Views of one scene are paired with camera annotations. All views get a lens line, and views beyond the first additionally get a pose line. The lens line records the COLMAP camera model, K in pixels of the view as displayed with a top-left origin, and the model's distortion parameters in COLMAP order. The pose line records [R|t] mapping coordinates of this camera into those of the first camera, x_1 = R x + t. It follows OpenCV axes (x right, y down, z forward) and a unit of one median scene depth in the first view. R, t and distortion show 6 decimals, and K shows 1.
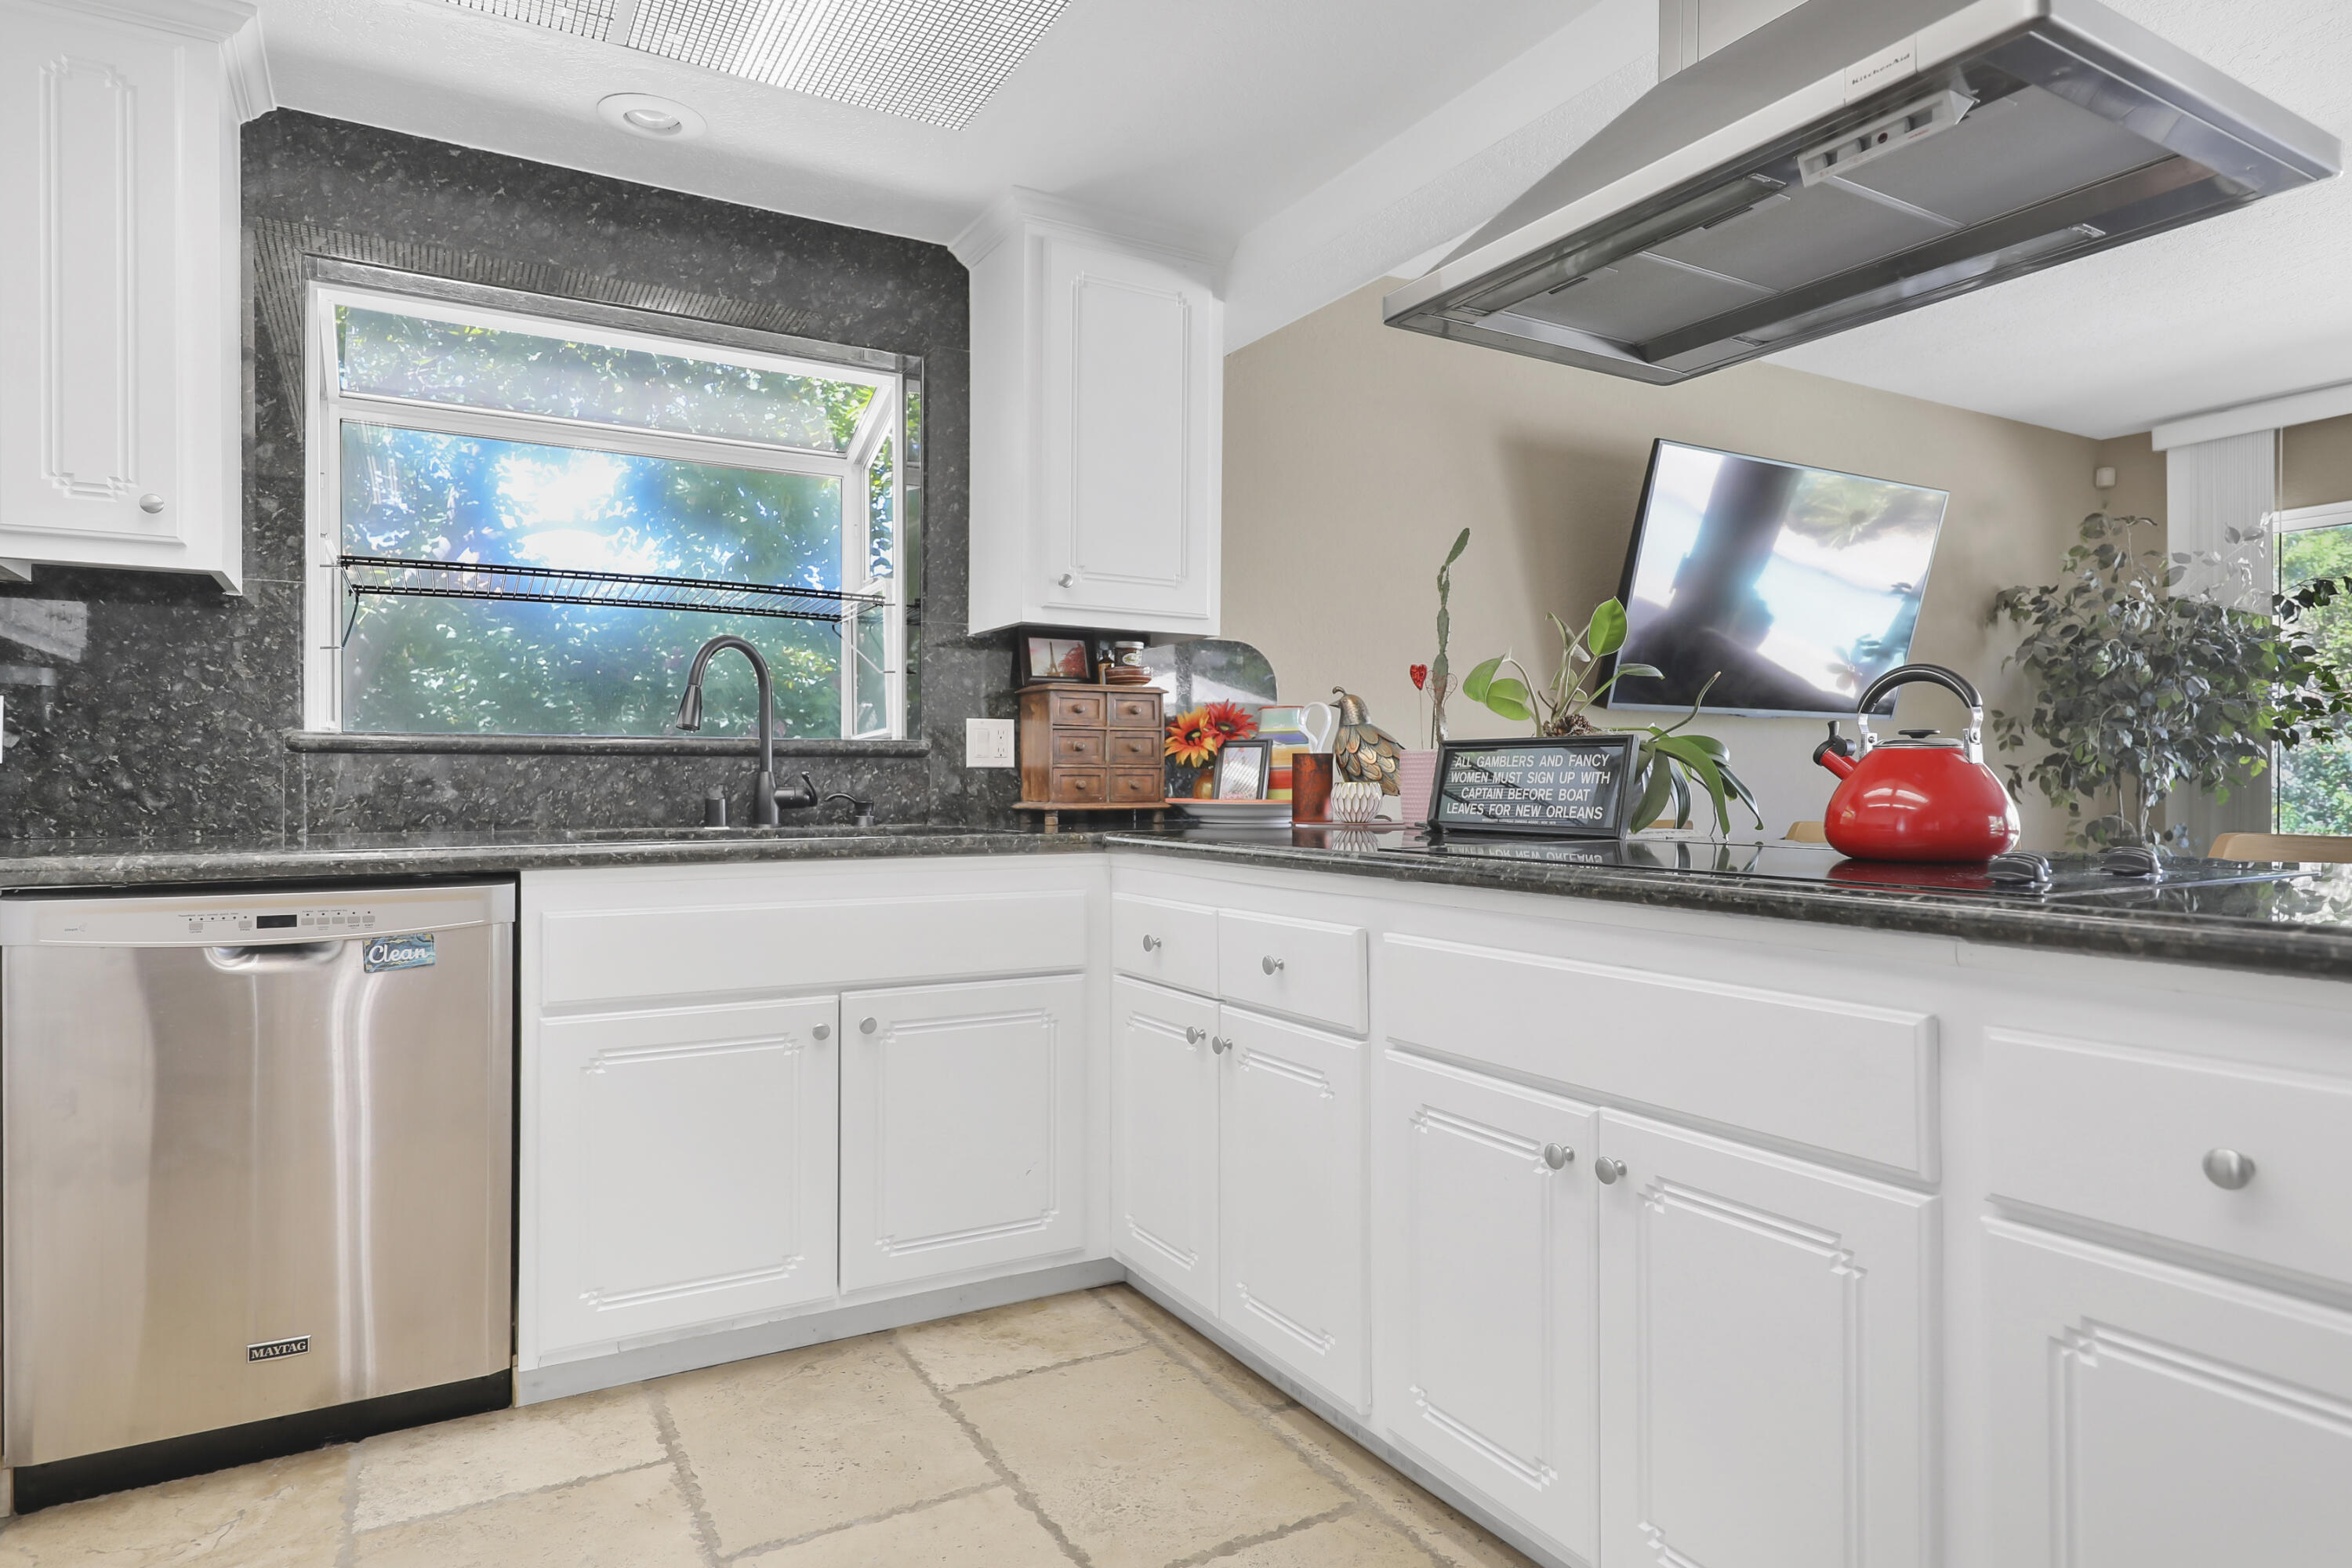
lens RADIAL K [[1329.0, 0, 1189.6], [0, 1329.0, 783.4], [0, 0, 1]] dist [0.018711, -0.001102]
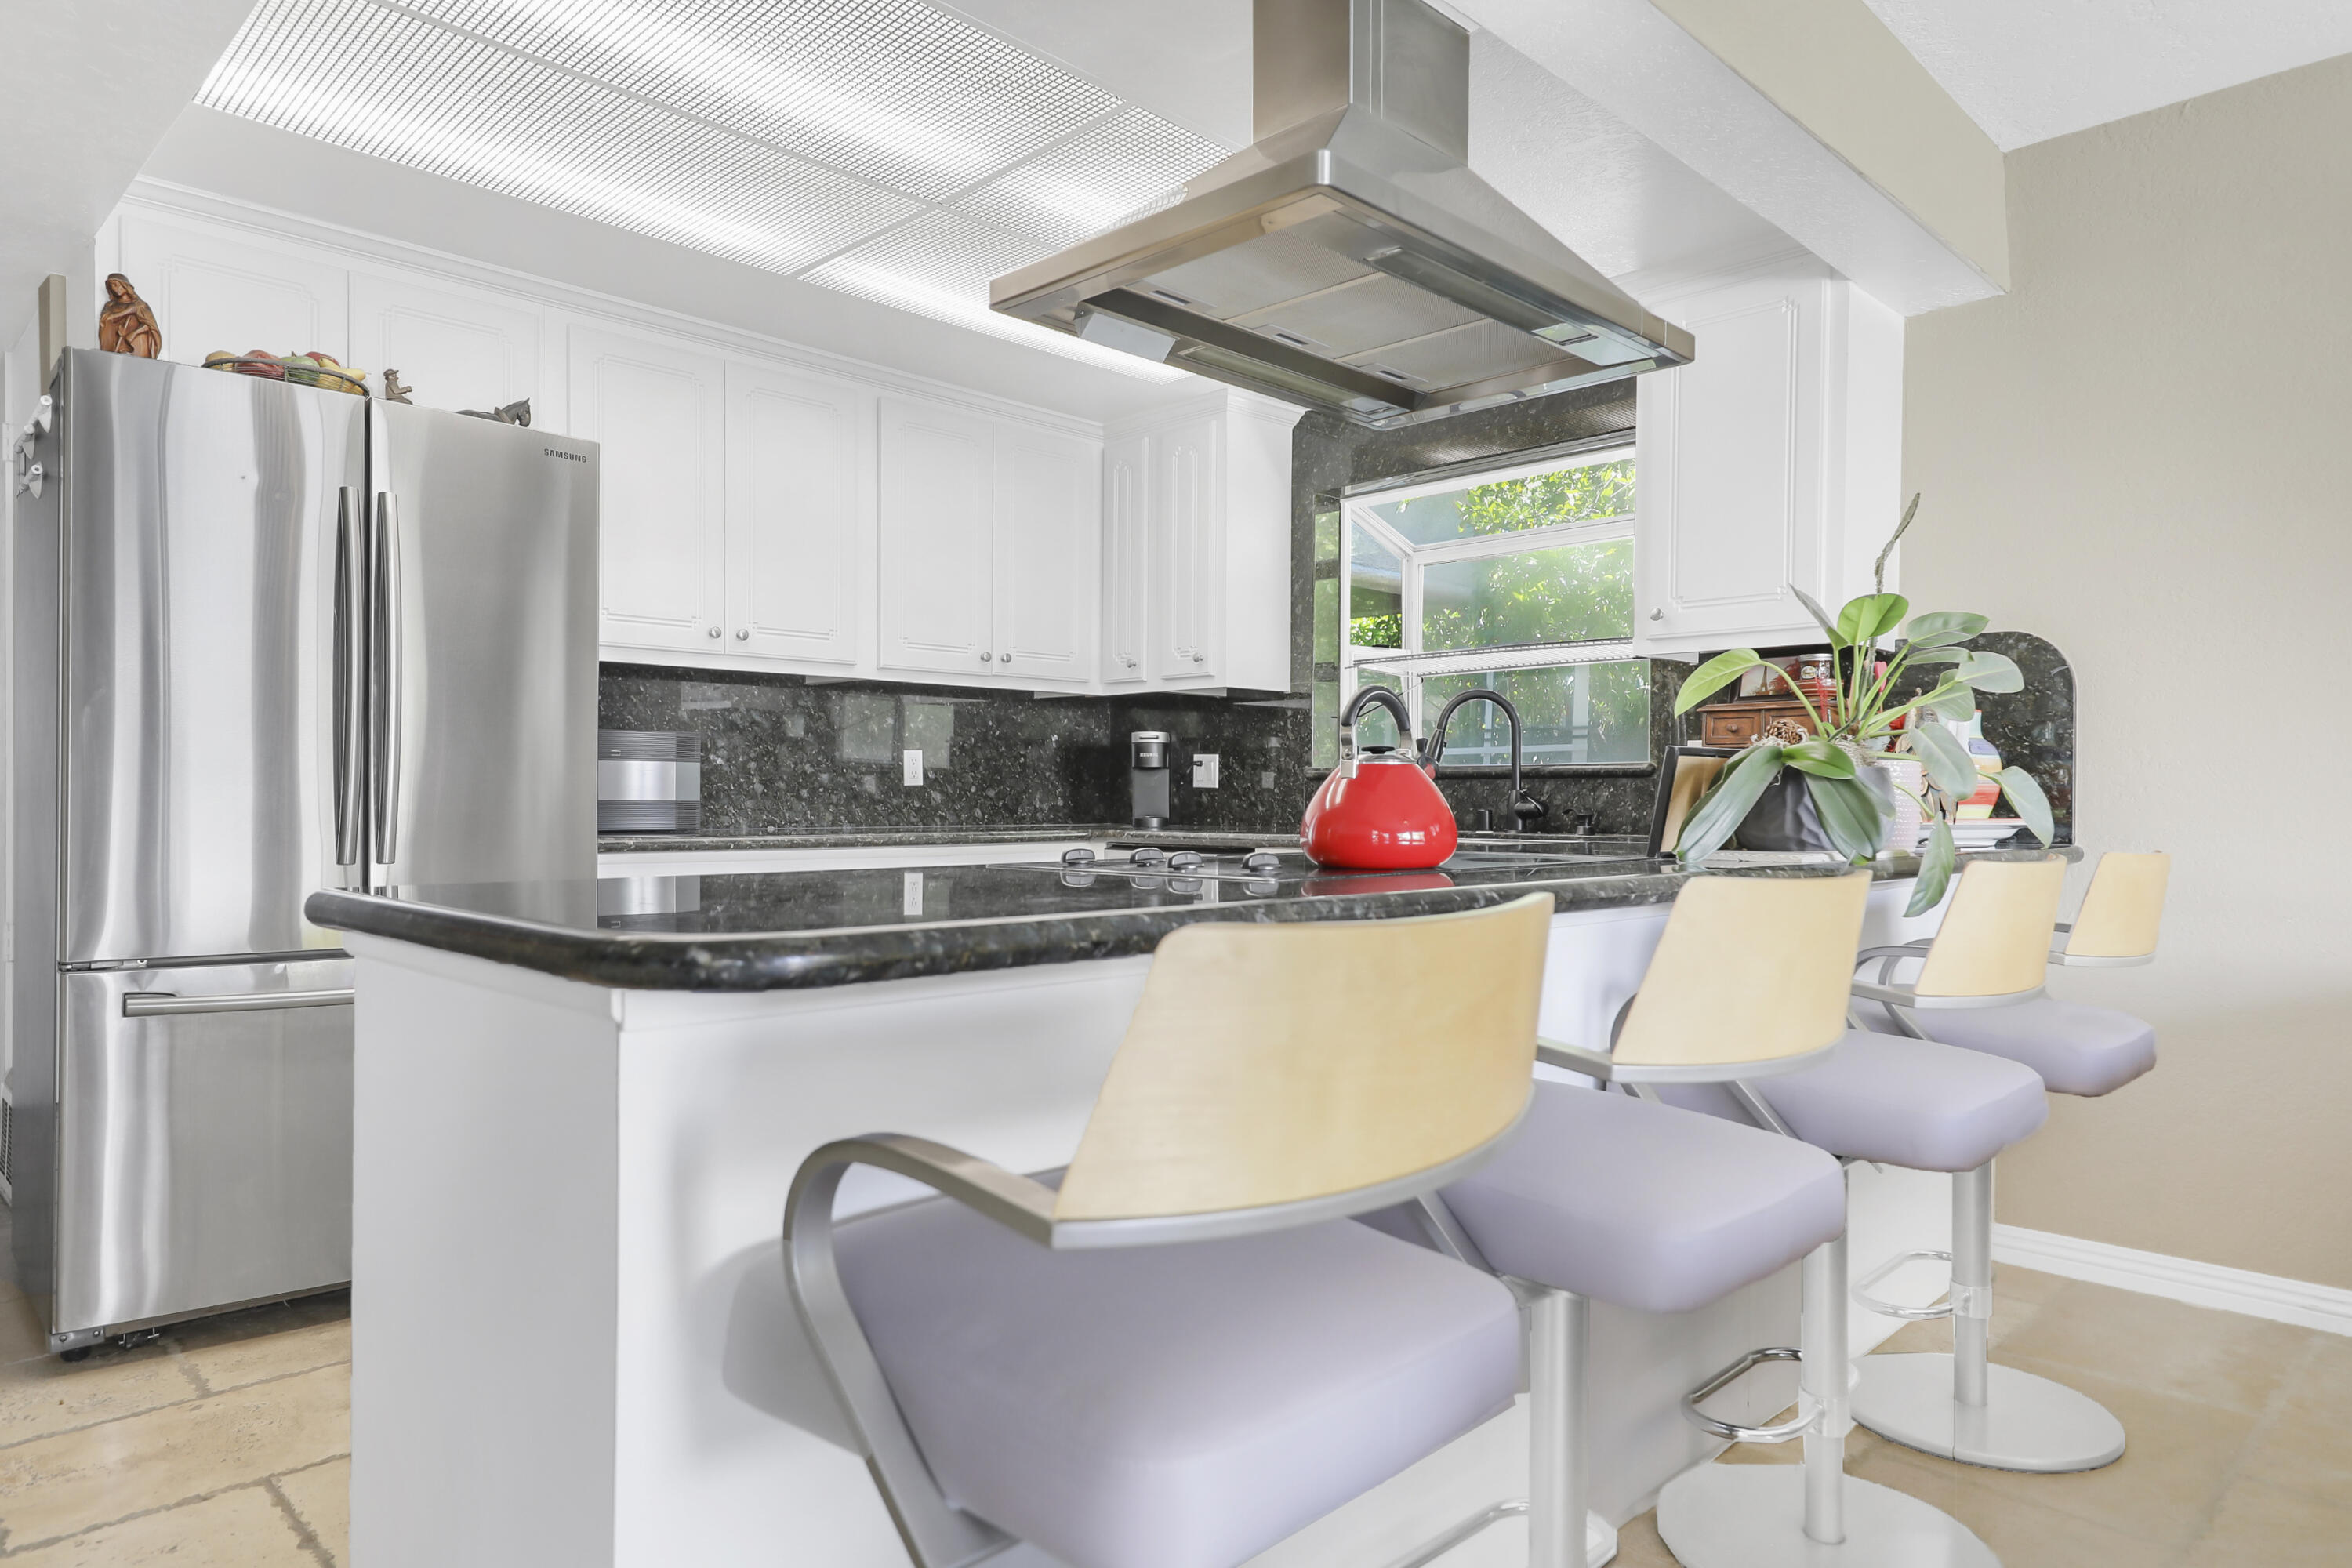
lens RADIAL K [[1421.9, 0, 1180.0], [0, 1421.9, 800.7], [0, 0, 1]] dist [0.004099, 0.000782]
pose [[0.257326, 0.002431, -0.966322, 1.107700], [-0.005907, 0.999982, 0.000943, 0.002604], [0.966307, 0.005465, 0.257336, 0.380713]]
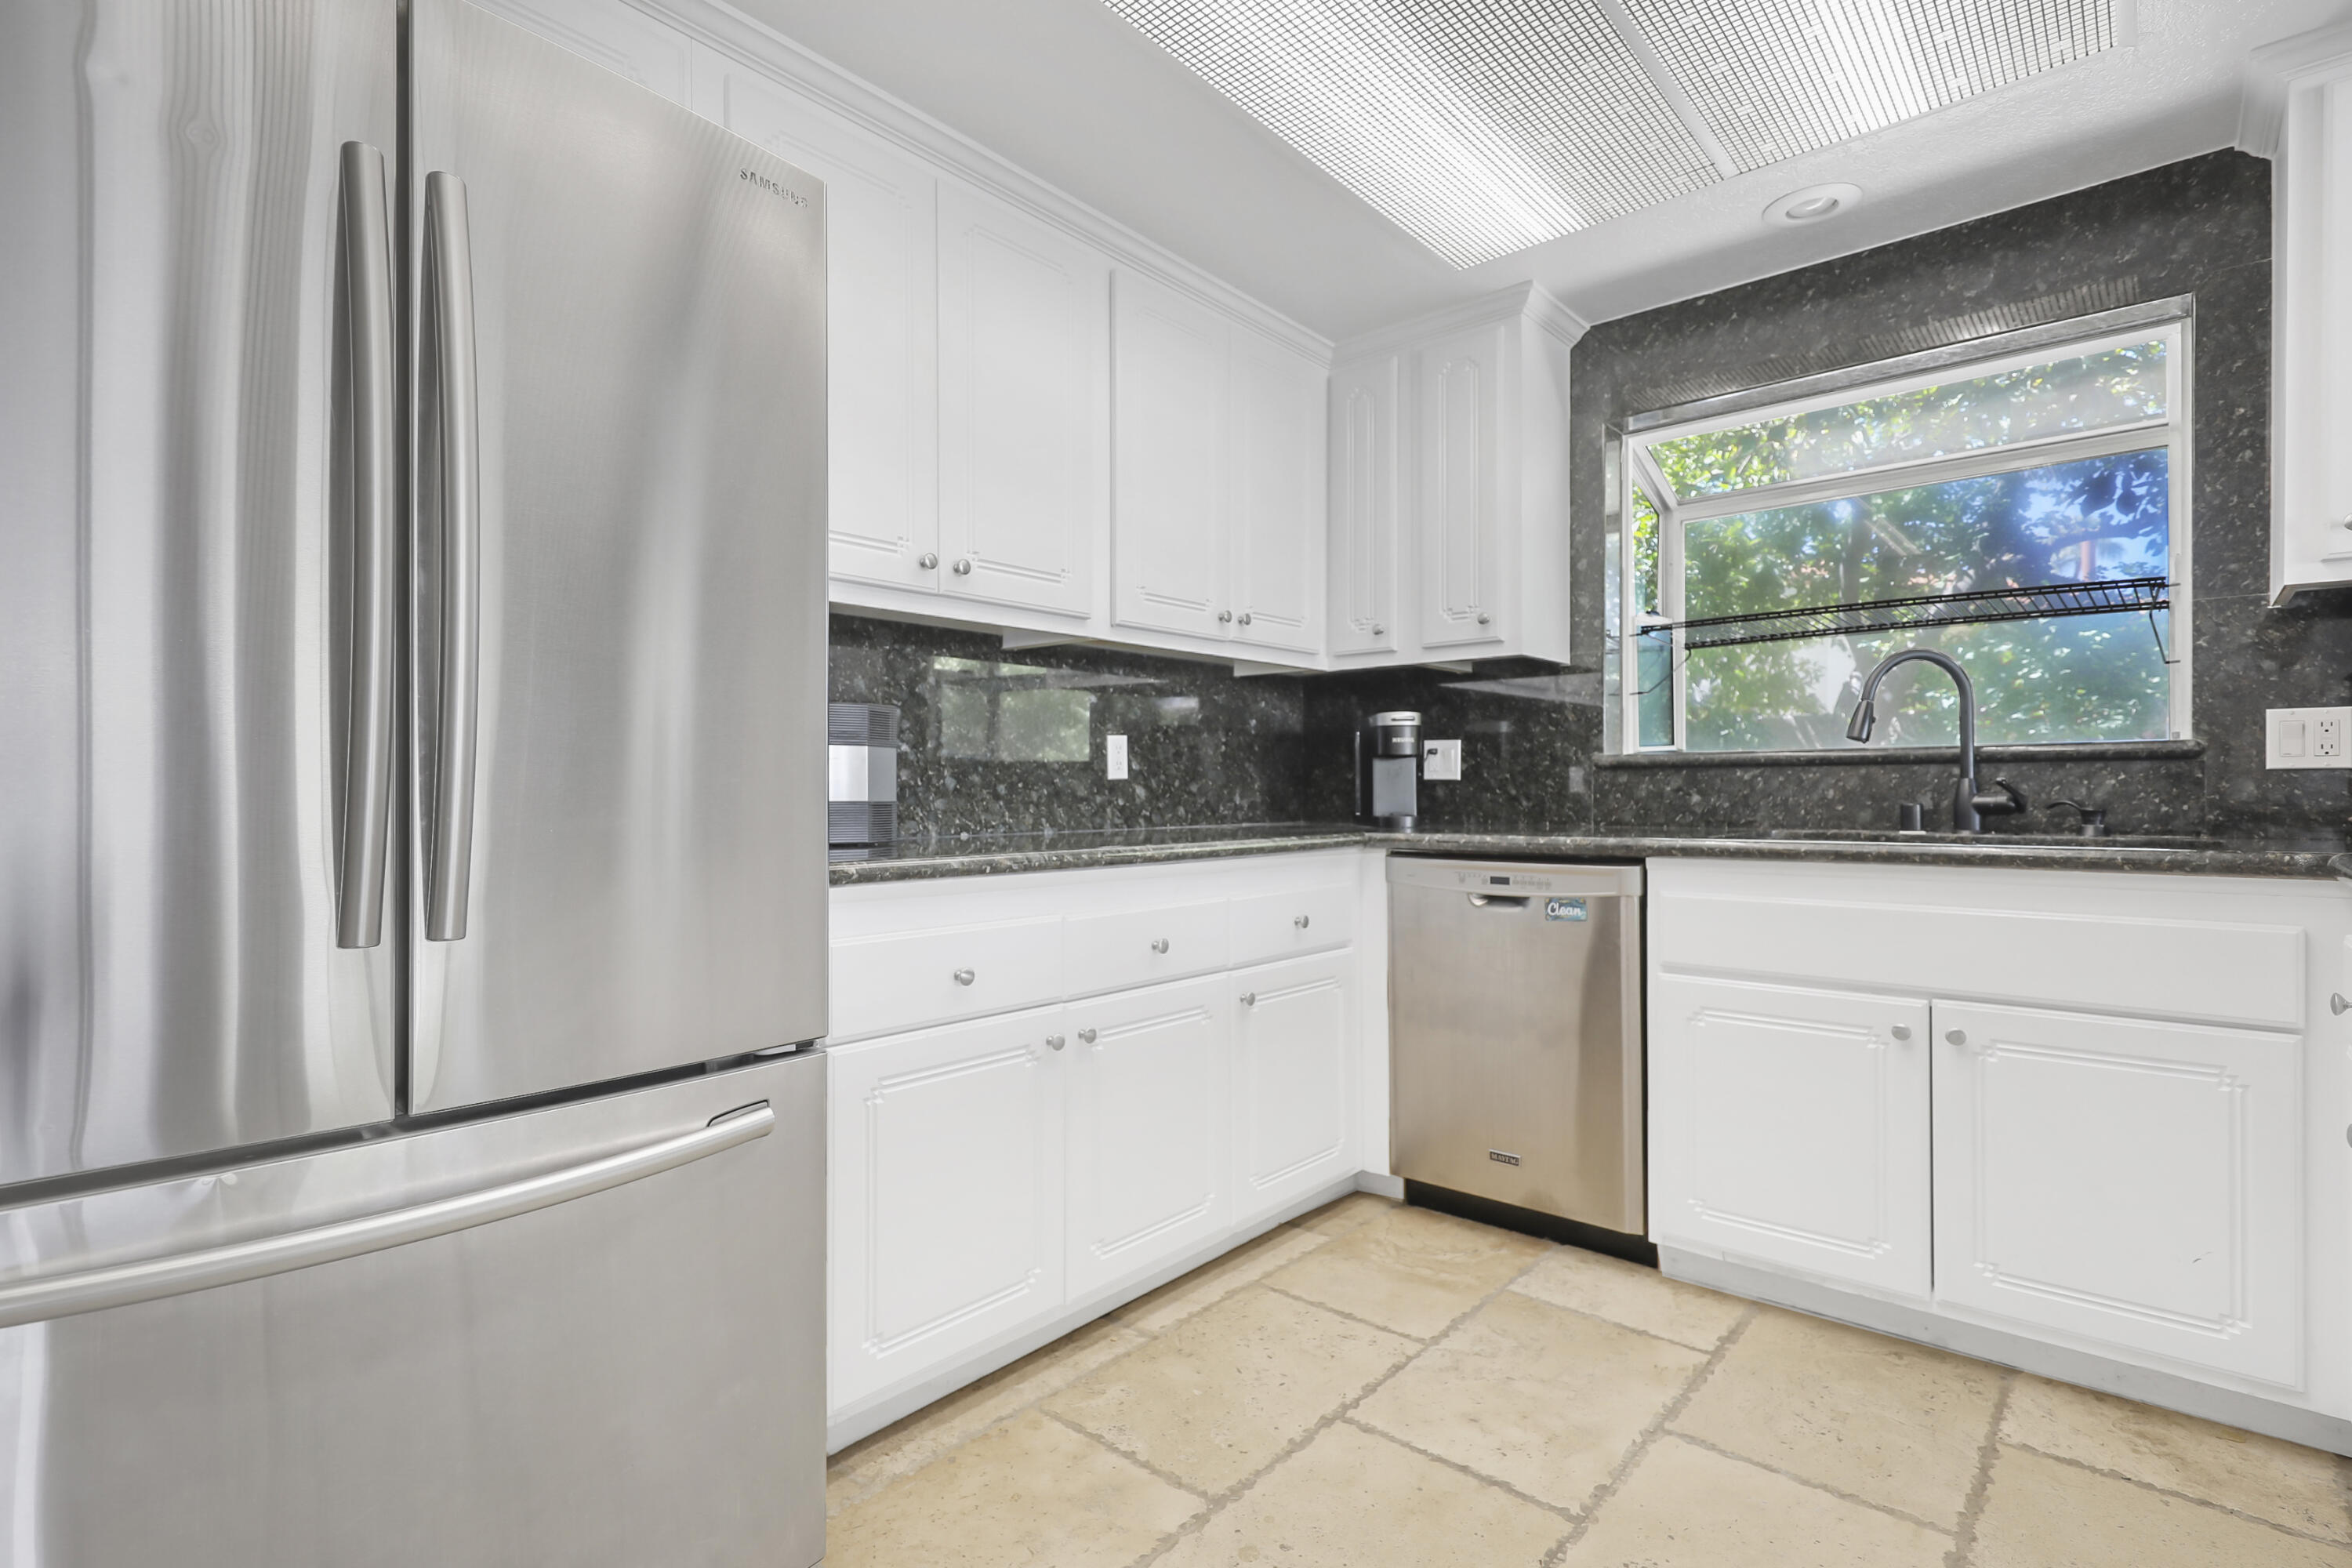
lens RADIAL K [[1136.3, 0, 1180.6], [0, 1136.3, 792.9], [0, 0, 1]] dist [-0.004480, -0.000470]
pose [[0.323391, -0.001333, -0.946264, 0.353480], [0.001977, 0.999998, -0.000733, 0.002085], [0.946263, -0.001633, 0.323393, 0.187722]]
